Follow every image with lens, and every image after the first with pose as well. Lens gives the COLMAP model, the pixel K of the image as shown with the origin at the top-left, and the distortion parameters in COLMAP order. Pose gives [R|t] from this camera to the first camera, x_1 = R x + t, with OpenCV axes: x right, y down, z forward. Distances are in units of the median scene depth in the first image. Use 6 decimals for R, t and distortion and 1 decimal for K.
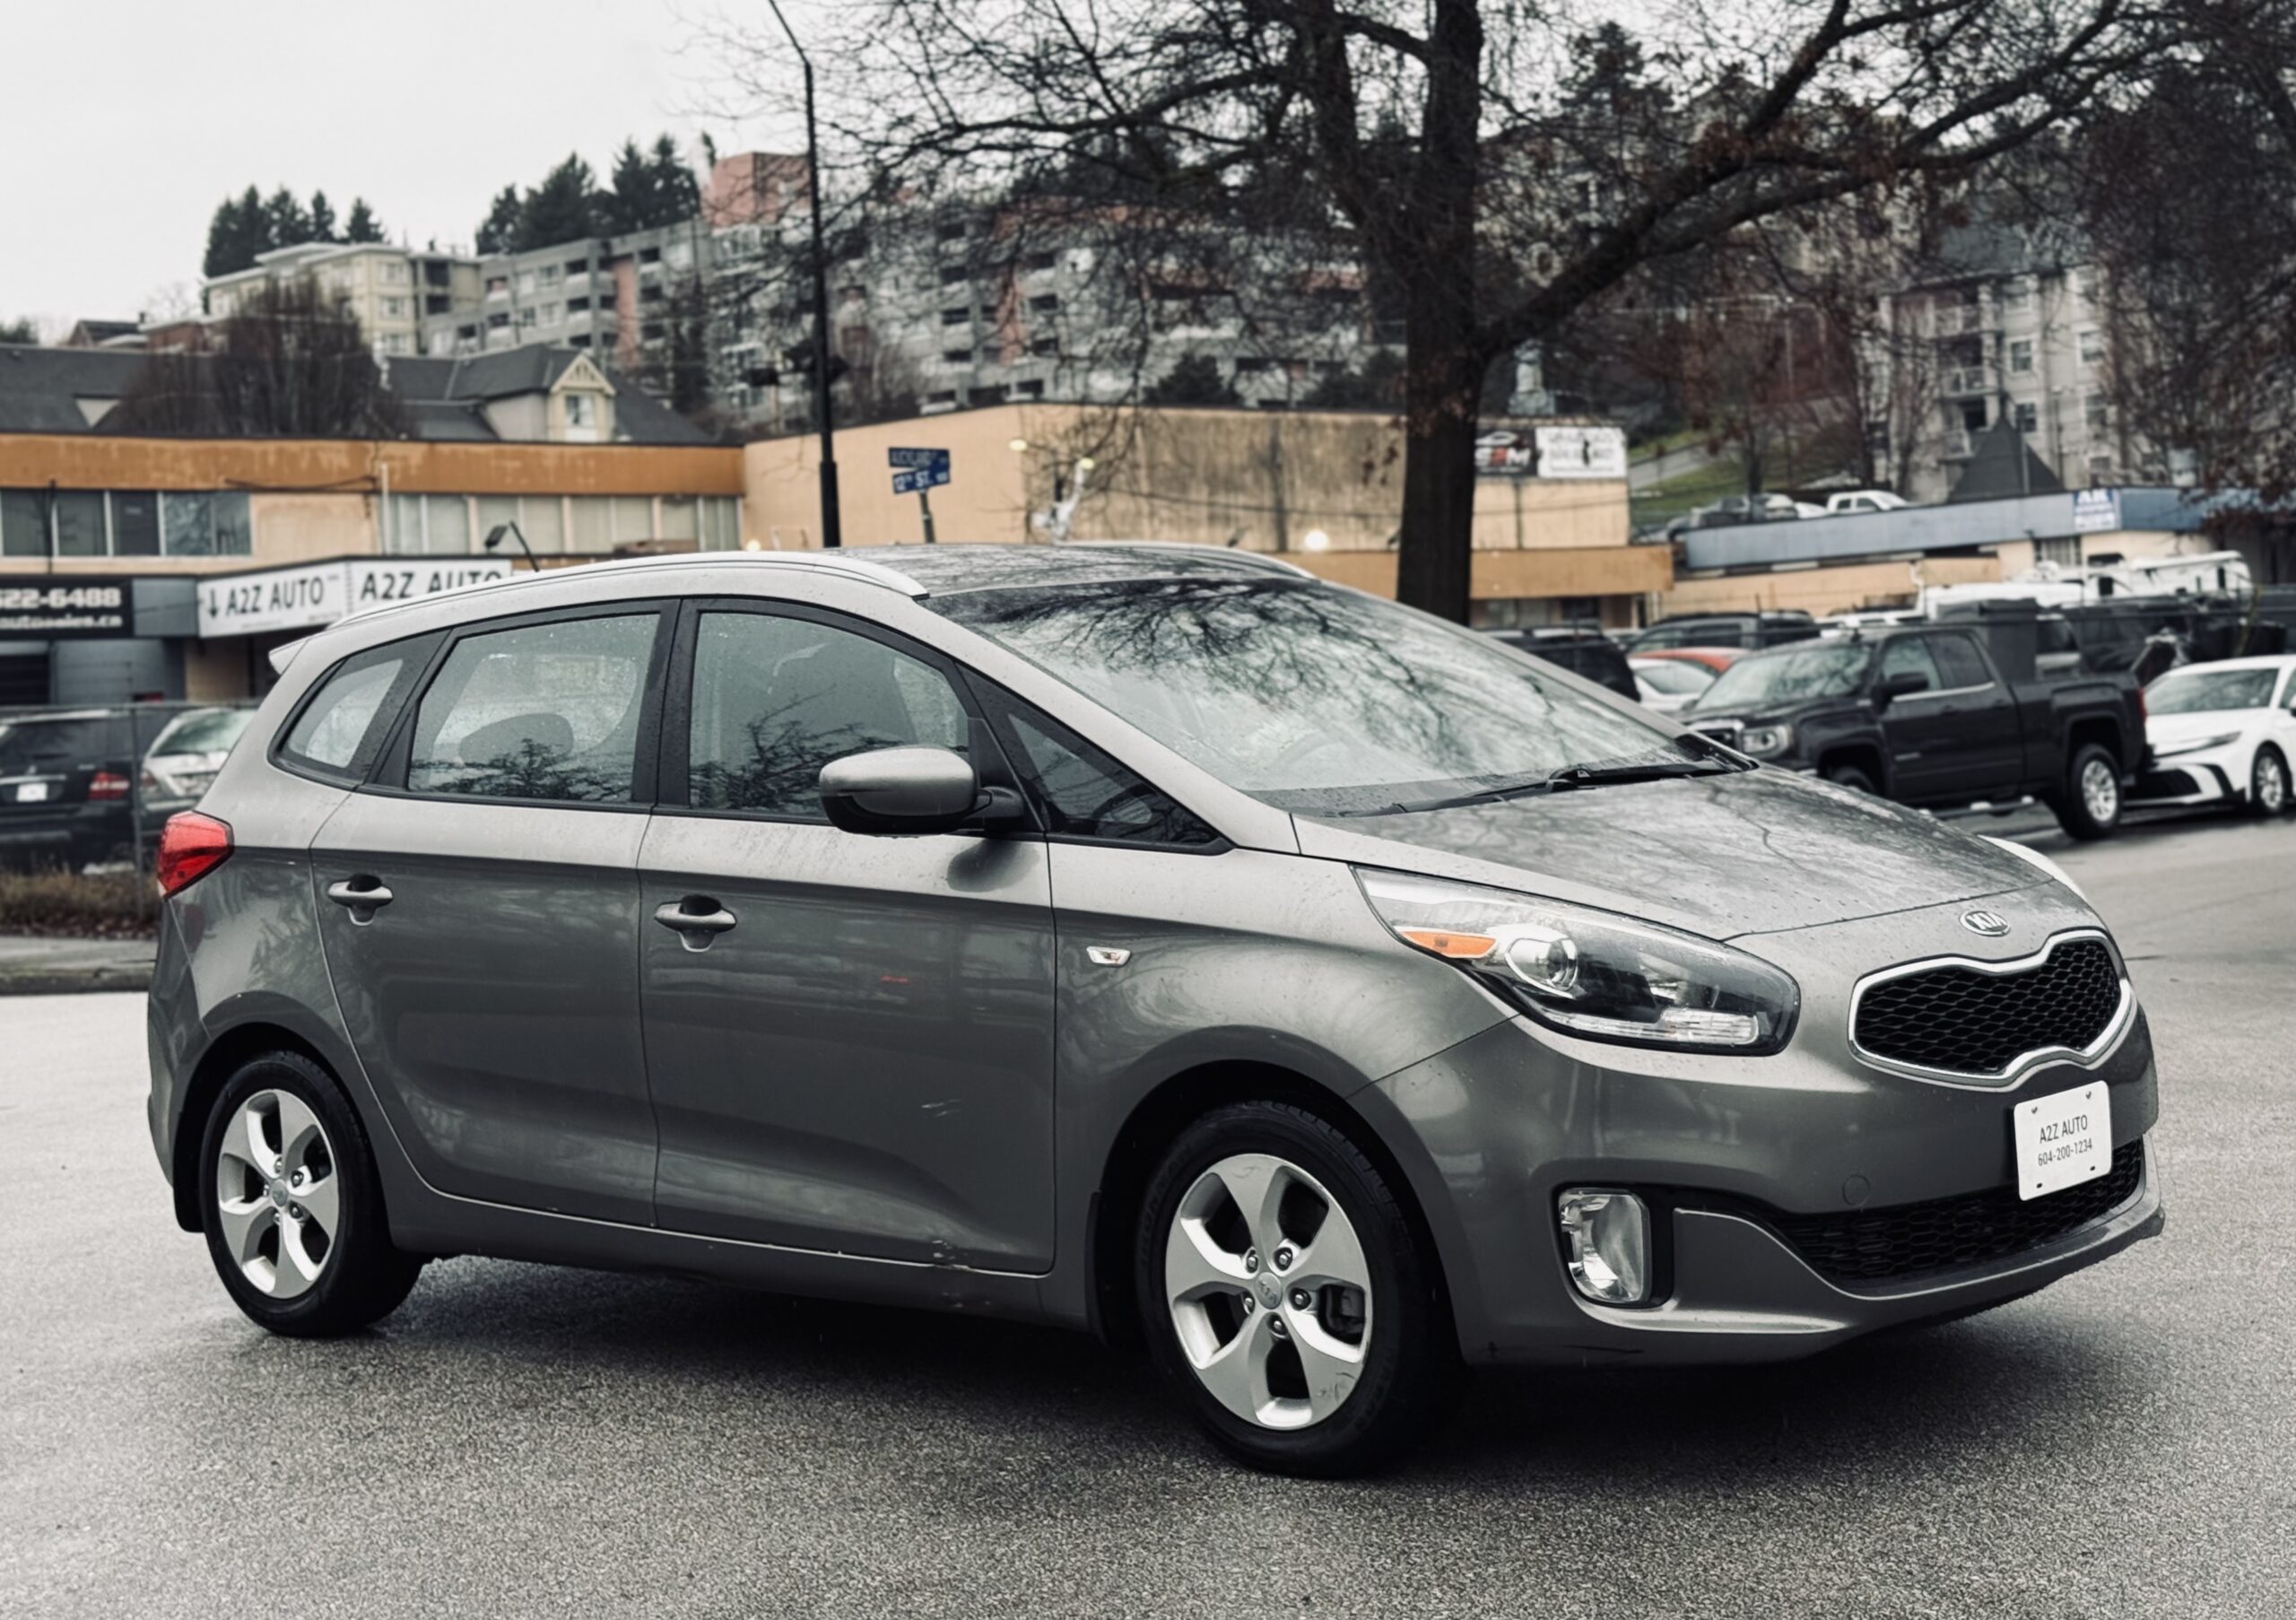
lens RADIAL K [[3398.0, 0, 1120.8], [0, 3398.0, 816.7], [0, 0, 1]] dist [0.123935, 0.032890]
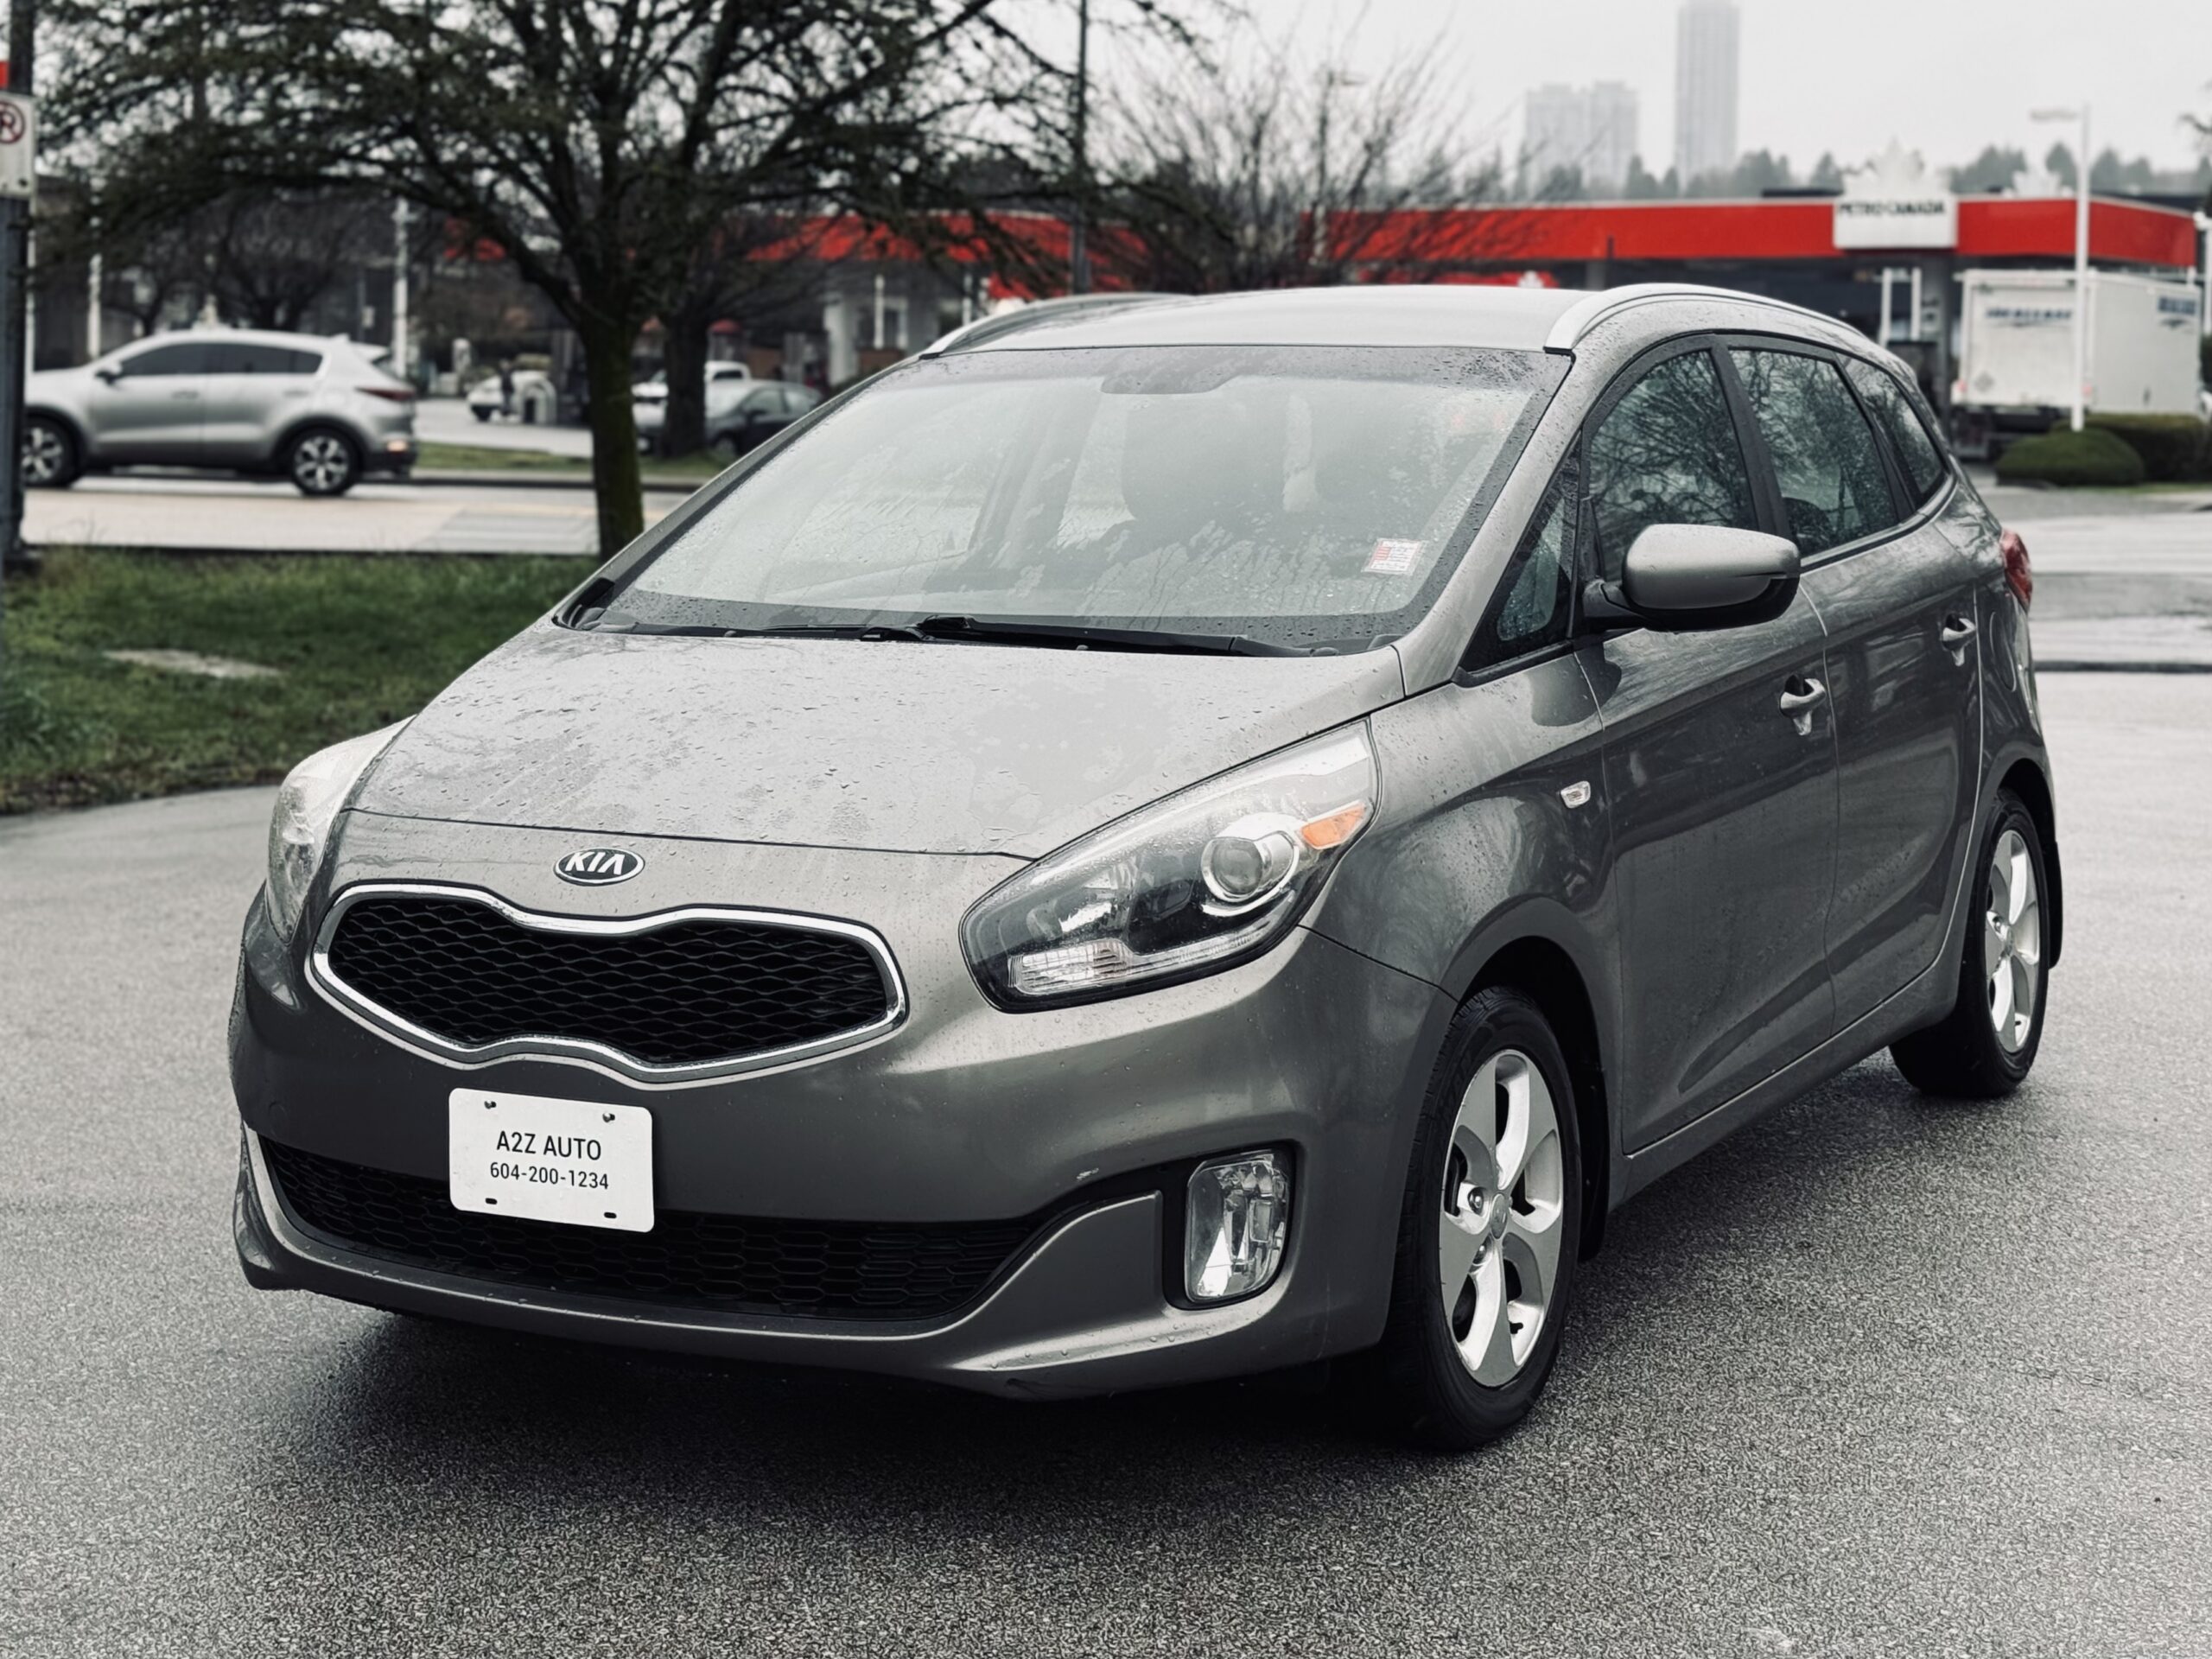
lens RADIAL K [[3562.0, 0, 1100.6], [0, 3562.0, 785.2], [0, 0, 1]] dist [0.112175, 0.080854]
pose [[0.255492, 0.163608, -0.952867, 0.953881], [-0.056640, 0.986418, 0.154182, -0.106563], [0.965151, 0.014578, 0.261289, 0.827418]]
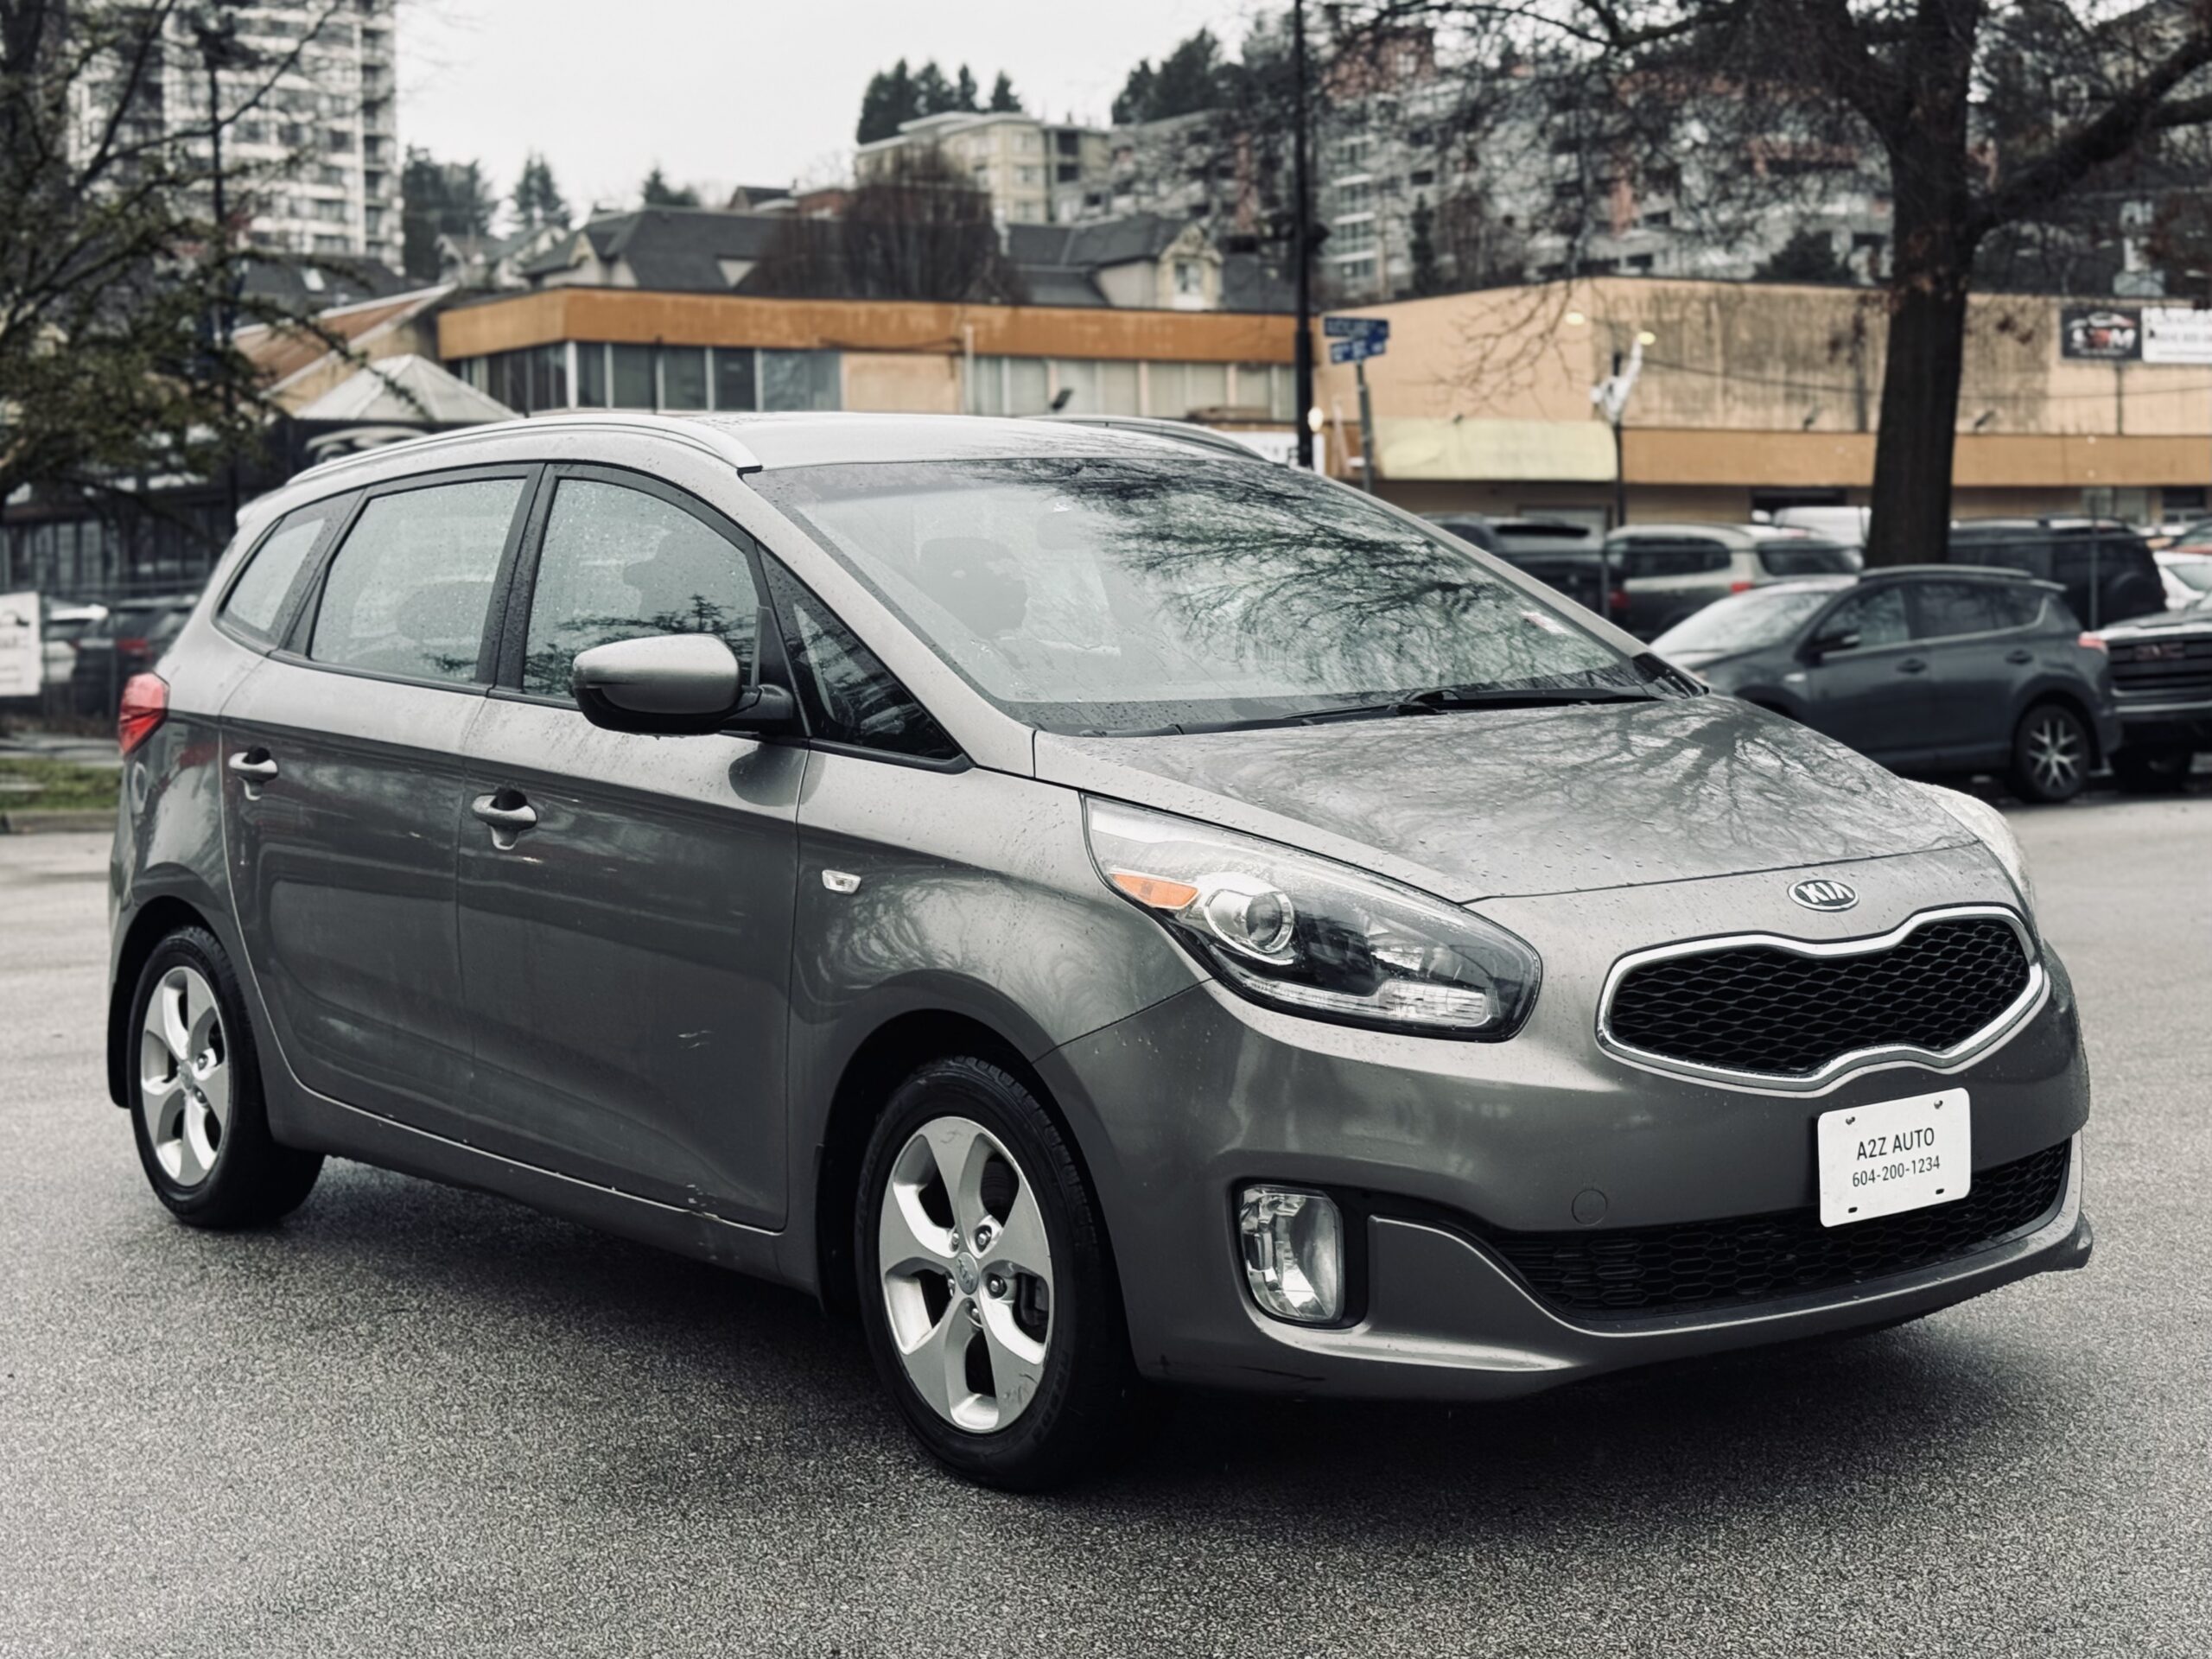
lens RADIAL K [[3333.2, 0, 1153.3], [0, 3333.2, 821.4], [0, 0, 1]] dist [0.127752, -0.036788]
pose [[0.986033, 0.045871, -0.160111, 0.203126], [-0.039250, 0.998248, 0.044278, -0.015615], [0.161862, -0.037375, 0.986105, 0.147628]]
